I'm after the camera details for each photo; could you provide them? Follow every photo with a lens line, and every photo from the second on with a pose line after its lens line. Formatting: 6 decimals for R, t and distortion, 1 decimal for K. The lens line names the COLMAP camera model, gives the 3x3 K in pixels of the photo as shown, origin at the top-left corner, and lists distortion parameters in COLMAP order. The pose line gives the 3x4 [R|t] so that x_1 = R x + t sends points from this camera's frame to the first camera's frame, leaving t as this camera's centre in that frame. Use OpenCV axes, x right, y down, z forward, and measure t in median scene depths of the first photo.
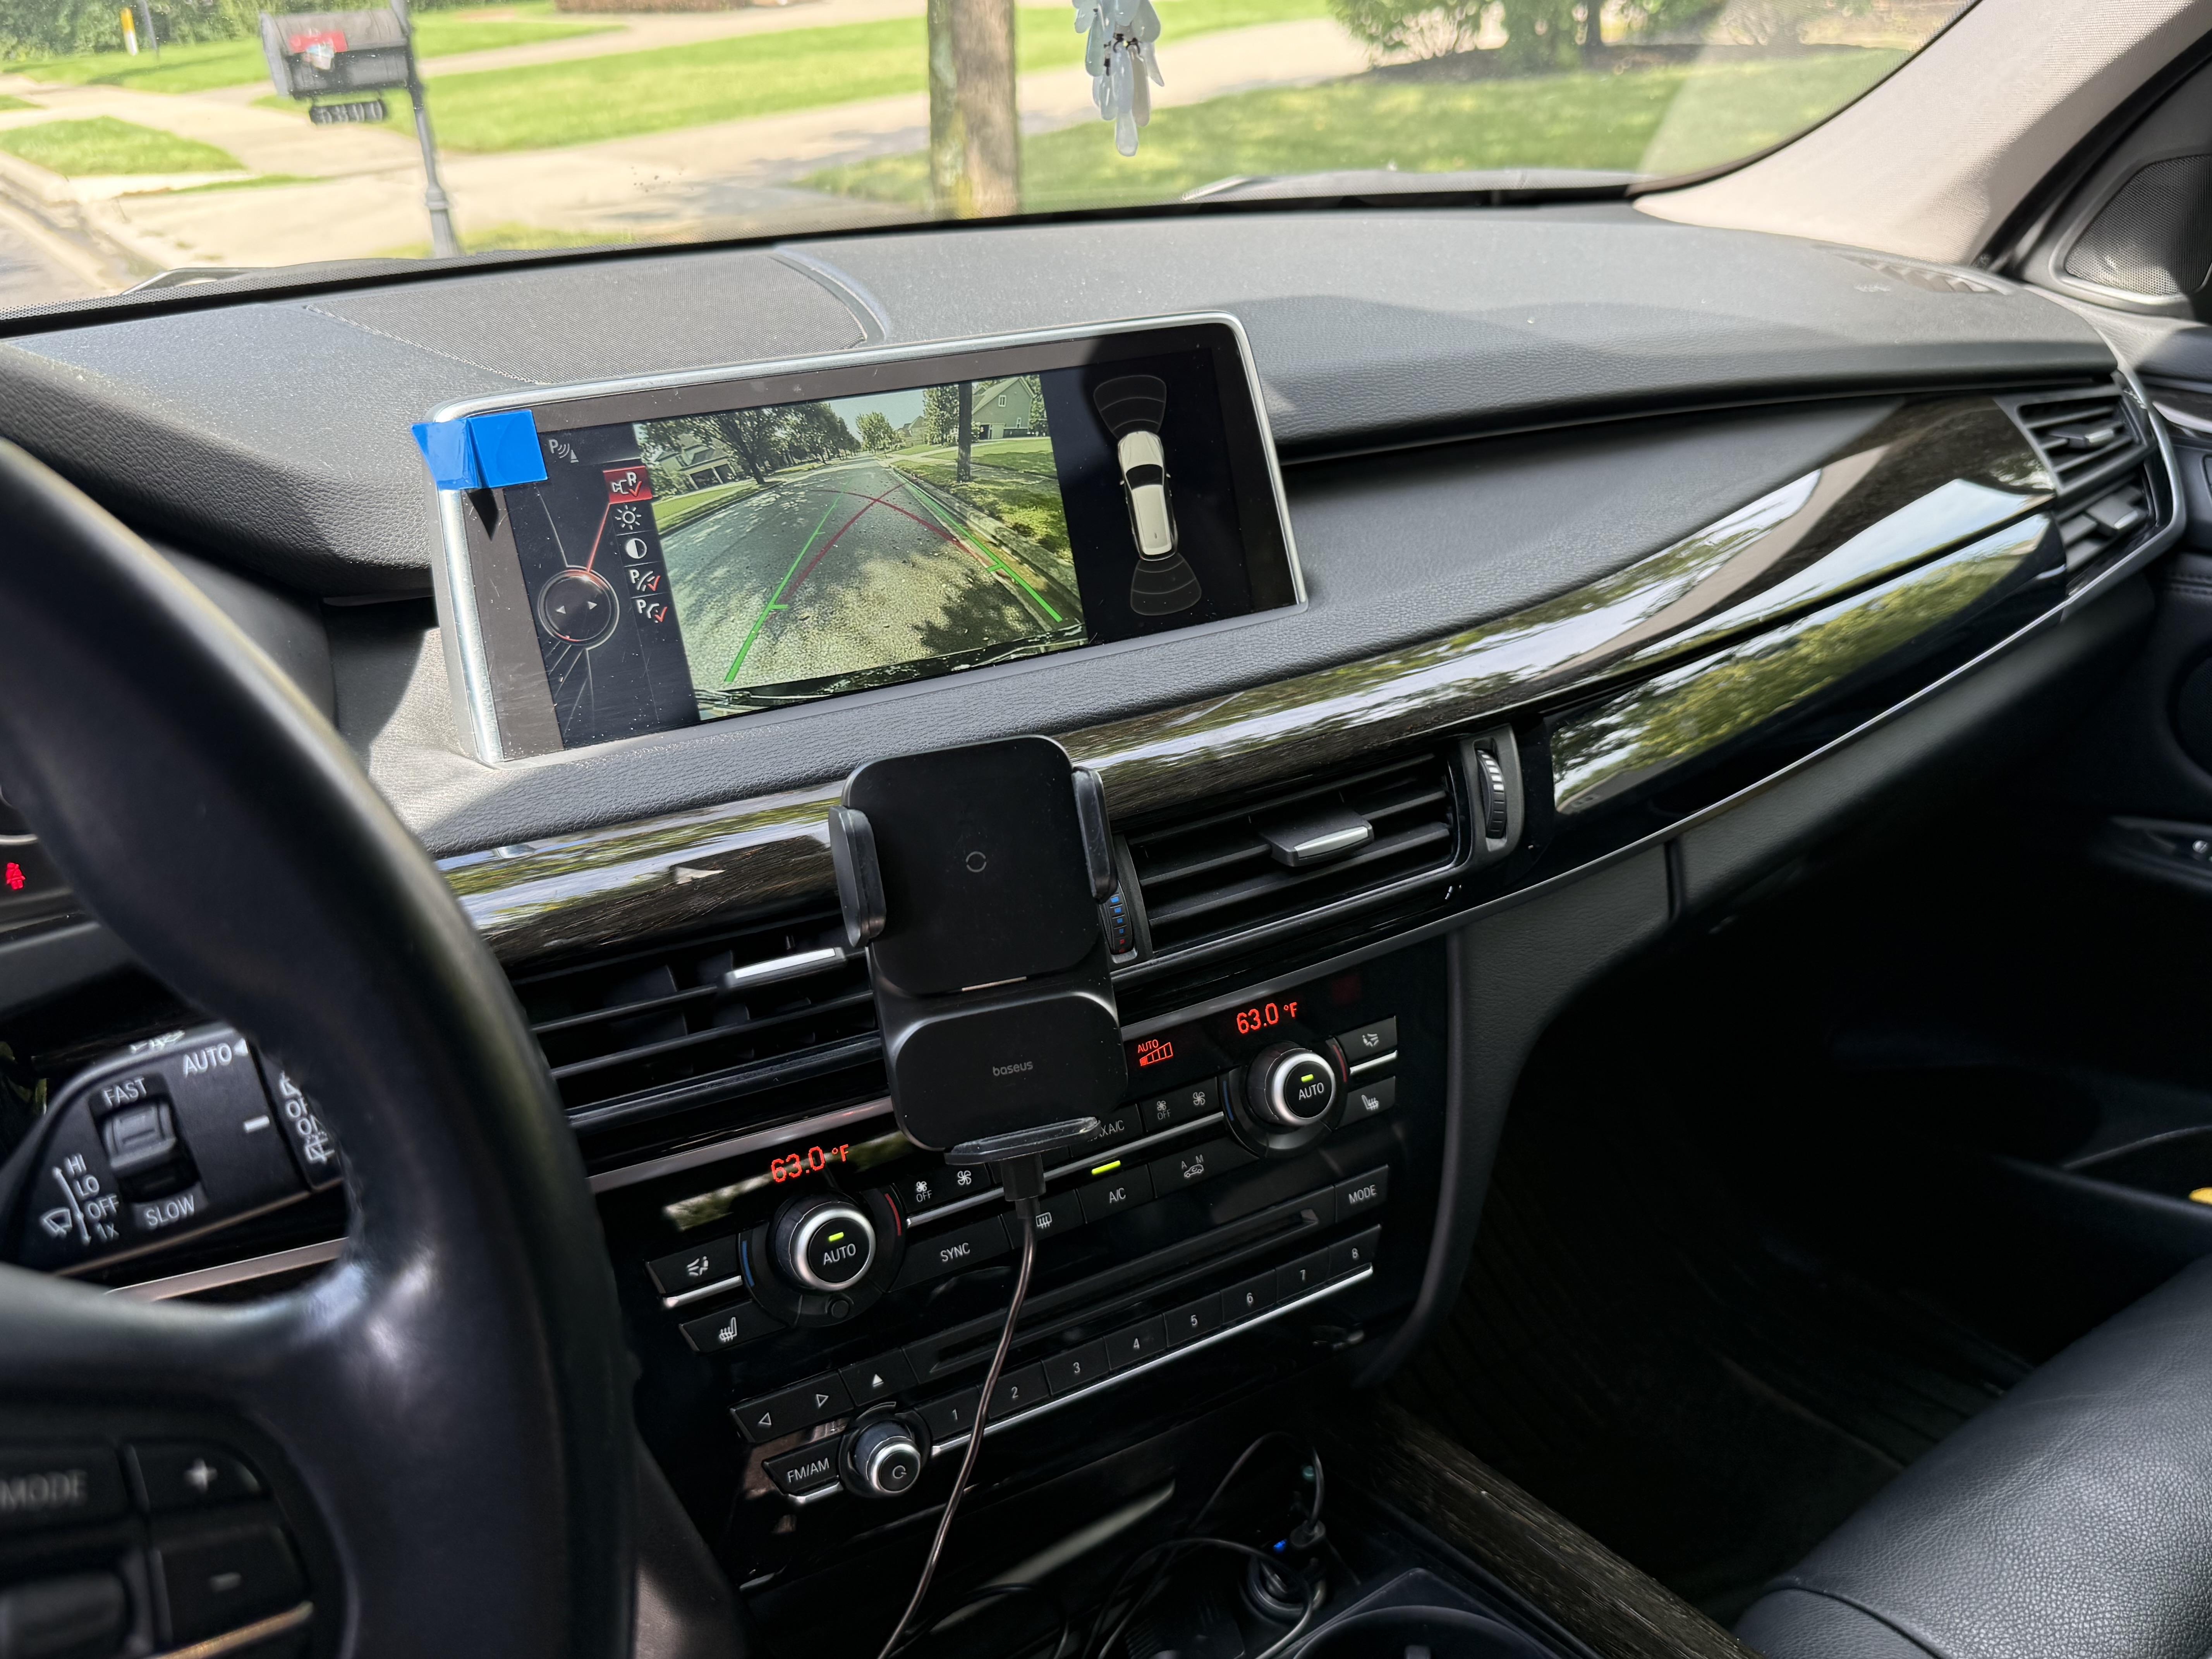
lens RADIAL K [[1811.3, 0, 1113.6], [0, 1811.3, 836.6], [0, 0, 1]] dist [0.047813, -0.059052]
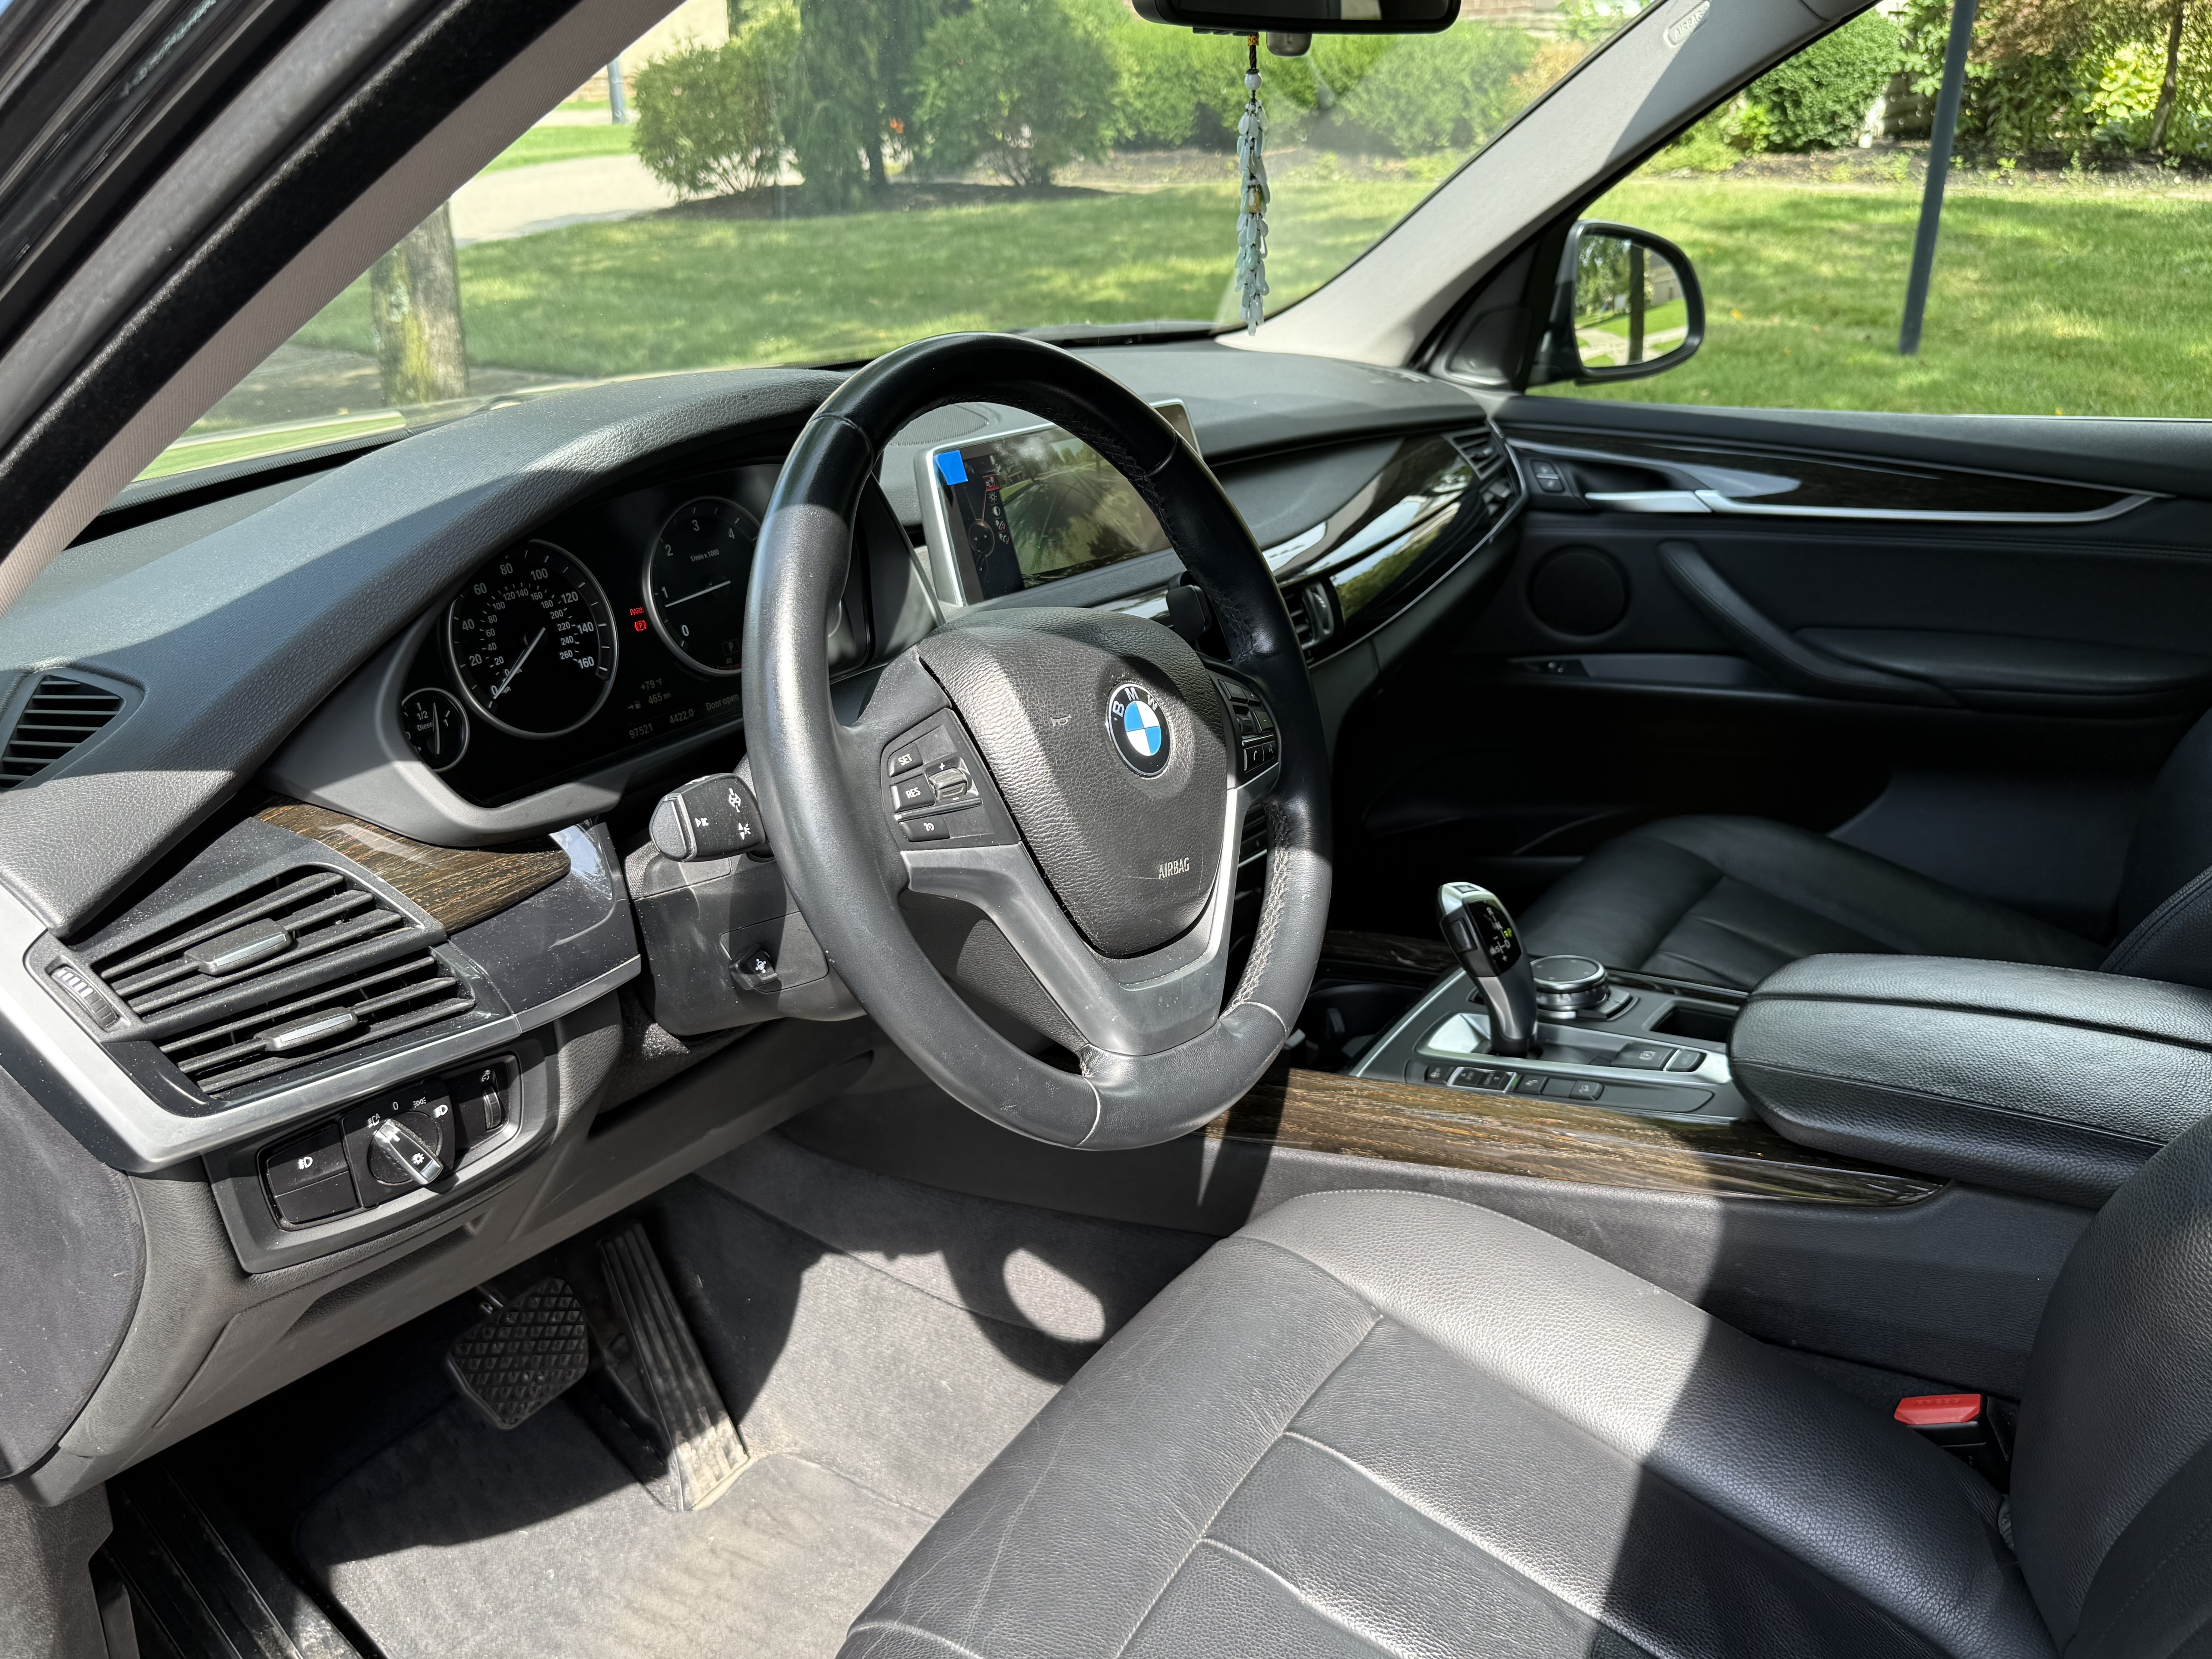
lens RADIAL K [[1728.2, 0, 1094.4], [0, 1728.2, 879.4], [0, 0, 1]] dist [0.045430, -0.049628]
pose [[0.932548, -0.129580, 0.336990, -0.802665], [0.138256, 0.990395, -0.001765, 0.267557], [-0.333525, 0.048237, 0.941506, -0.876920]]
